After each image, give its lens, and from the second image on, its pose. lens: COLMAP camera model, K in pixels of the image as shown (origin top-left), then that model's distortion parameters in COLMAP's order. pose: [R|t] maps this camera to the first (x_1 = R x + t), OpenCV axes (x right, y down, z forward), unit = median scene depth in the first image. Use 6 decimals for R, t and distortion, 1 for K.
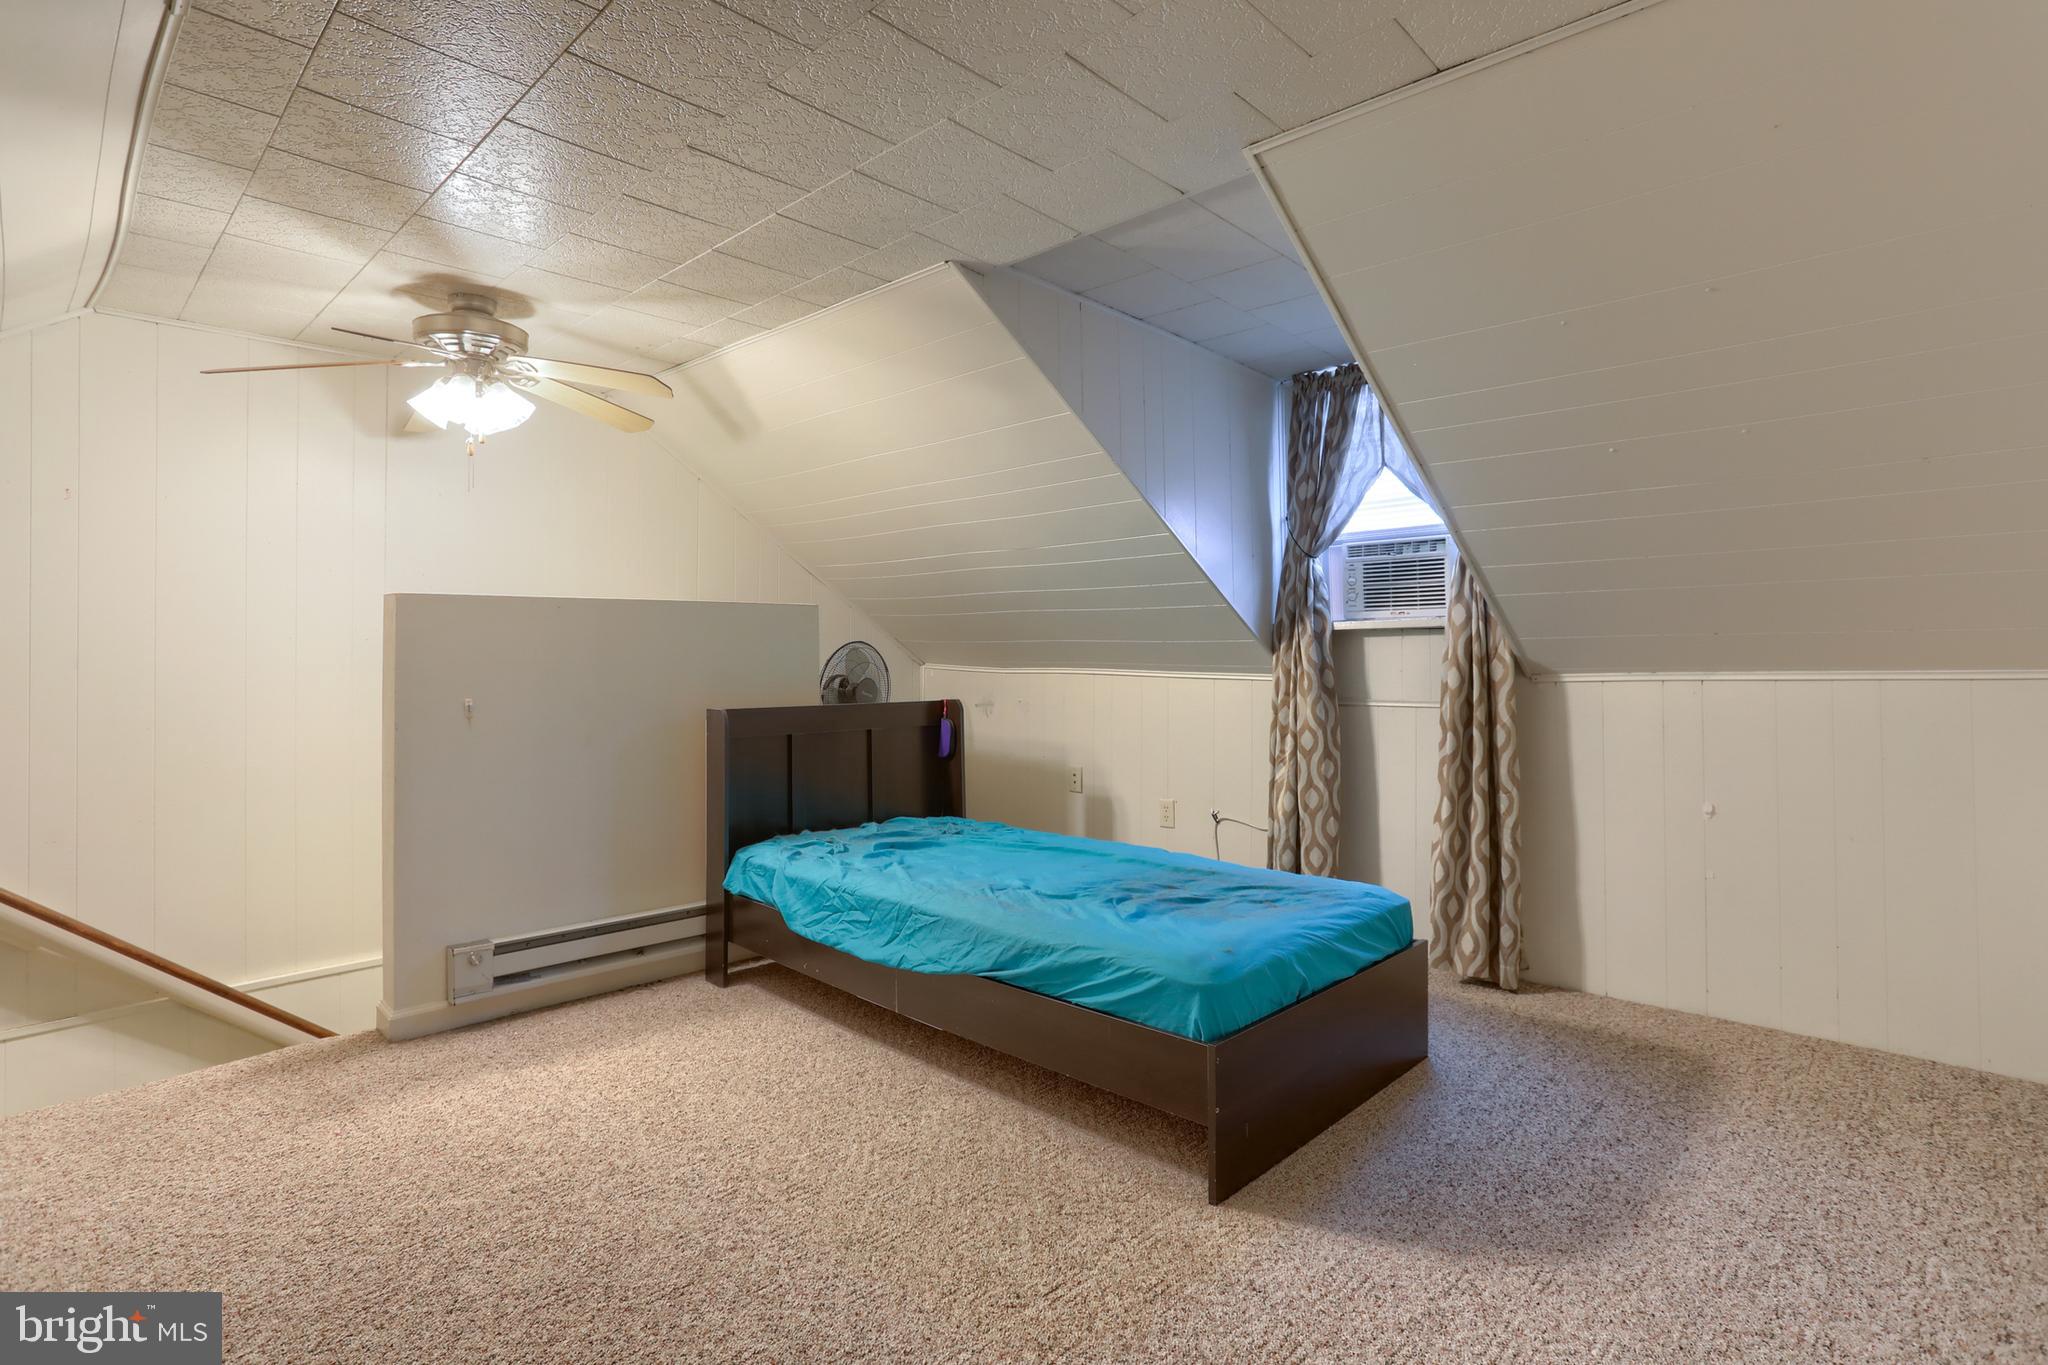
lens RADIAL K [[1027.6, 0, 1021.6], [0, 1027.6, 670.5], [0, 0, 1]] dist [-0.041854, 0.016733]
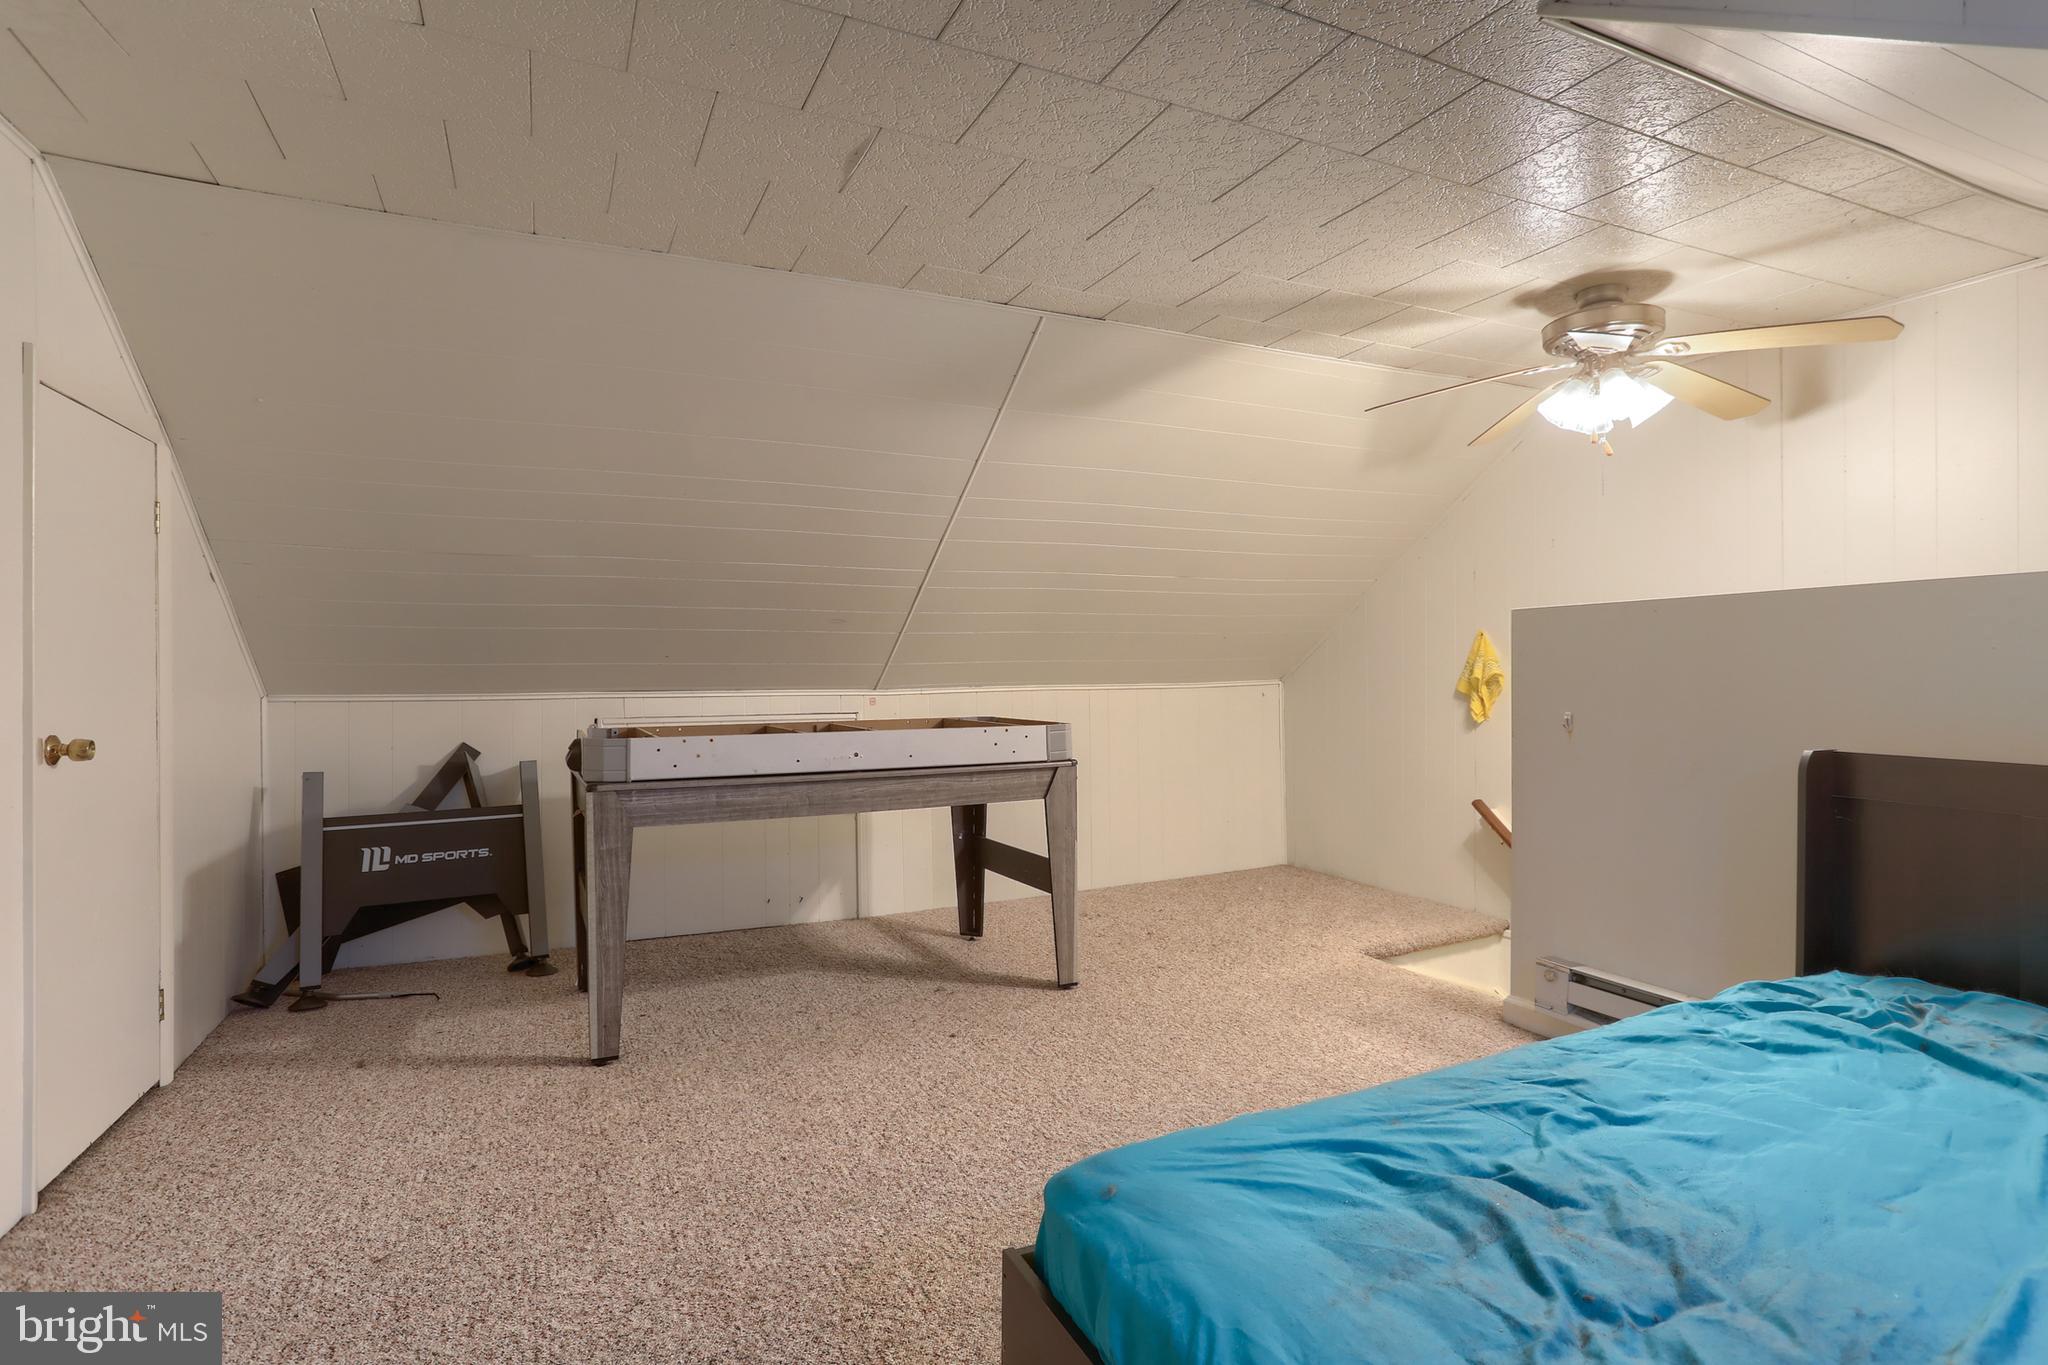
lens RADIAL K [[1027.6, 0, 1023.0], [0, 1027.6, 675.4], [0, 0, 1]] dist [-0.041854, 0.016733]
pose [[-0.349438, 0.010588, -0.936900, 0.569070], [-0.016993, 0.999700, 0.017635, -0.014606], [0.936805, 0.022083, -0.349153, 0.874318]]
